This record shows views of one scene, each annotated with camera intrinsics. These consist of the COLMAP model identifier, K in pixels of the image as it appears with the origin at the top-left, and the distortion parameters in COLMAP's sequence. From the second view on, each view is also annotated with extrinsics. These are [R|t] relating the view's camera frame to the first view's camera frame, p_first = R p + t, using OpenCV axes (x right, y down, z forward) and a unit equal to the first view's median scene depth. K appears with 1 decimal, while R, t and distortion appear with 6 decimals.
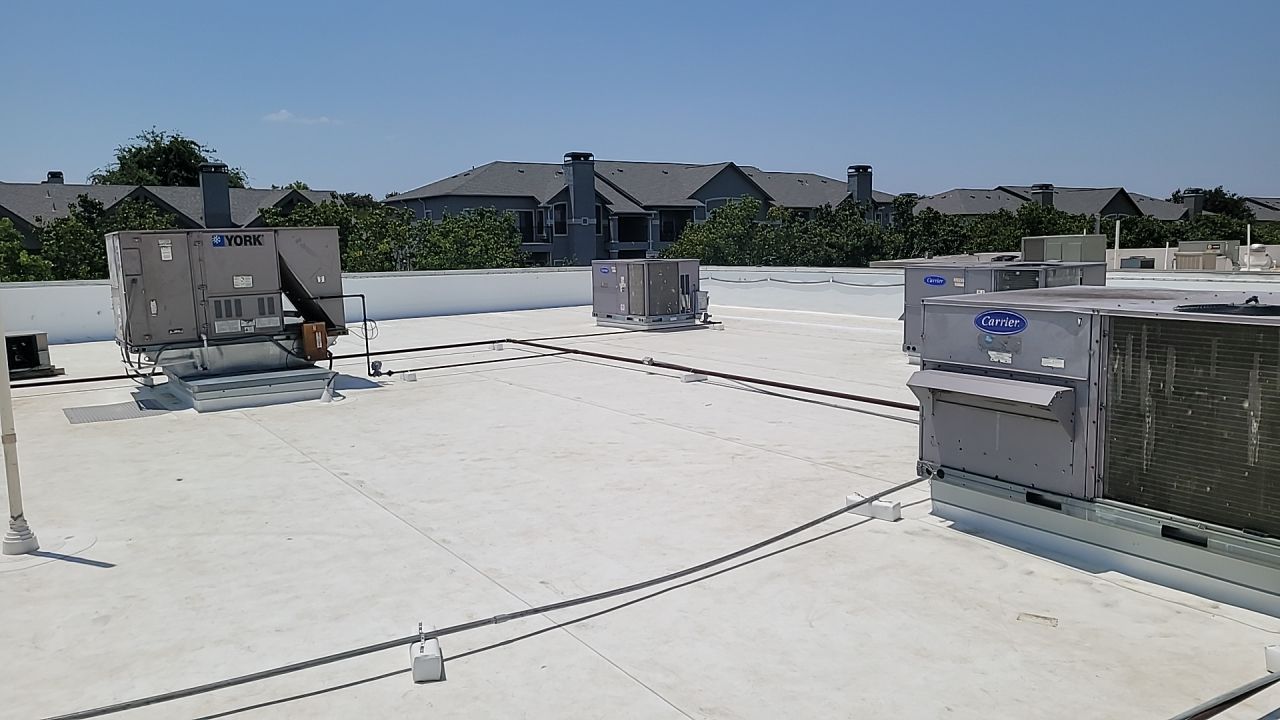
lens RADIAL K [[963.9, 0, 648.4], [0, 963.9, 362.6], [0, 0, 1]] dist [0.057213, -0.043582]
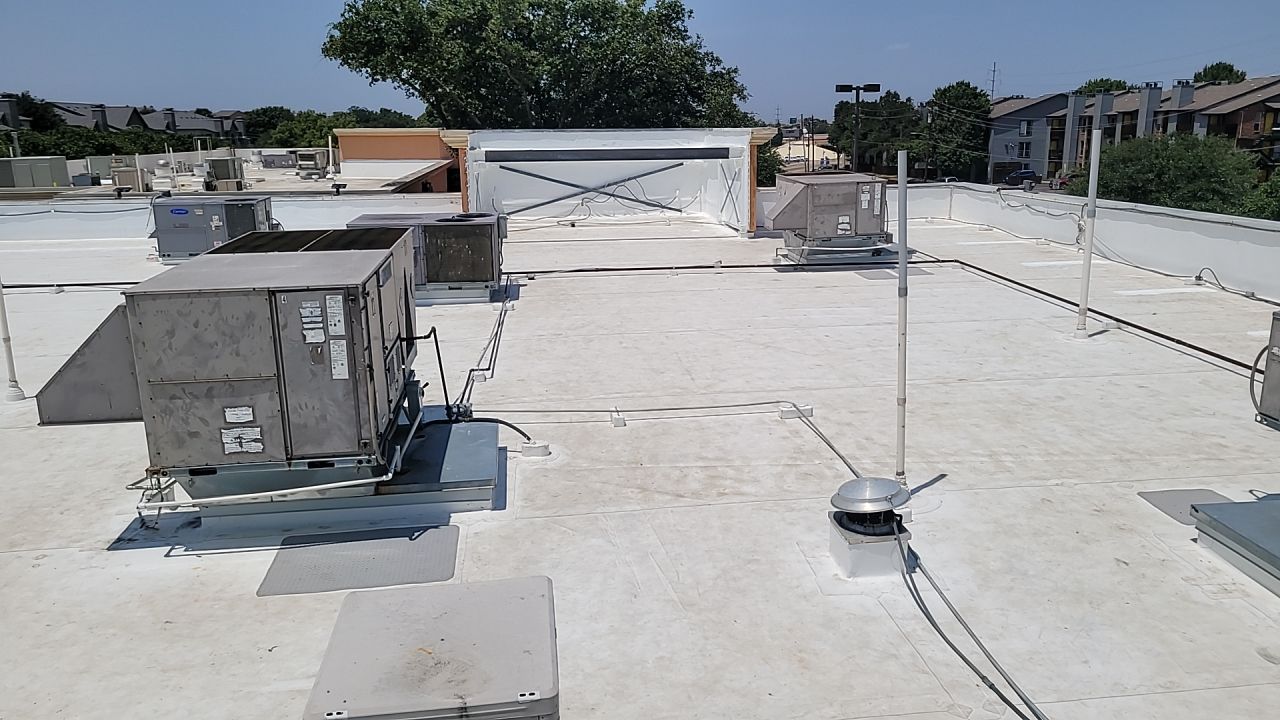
lens RADIAL K [[963.9, 0, 654.9], [0, 963.9, 346.2], [0, 0, 1]] dist [0.057213, -0.043582]
pose [[0.435665, -0.192048, 0.879383, -0.555737], [0.115061, 0.980841, 0.157202, -0.018867], [-0.892725, 0.032695, 0.449415, -0.293439]]
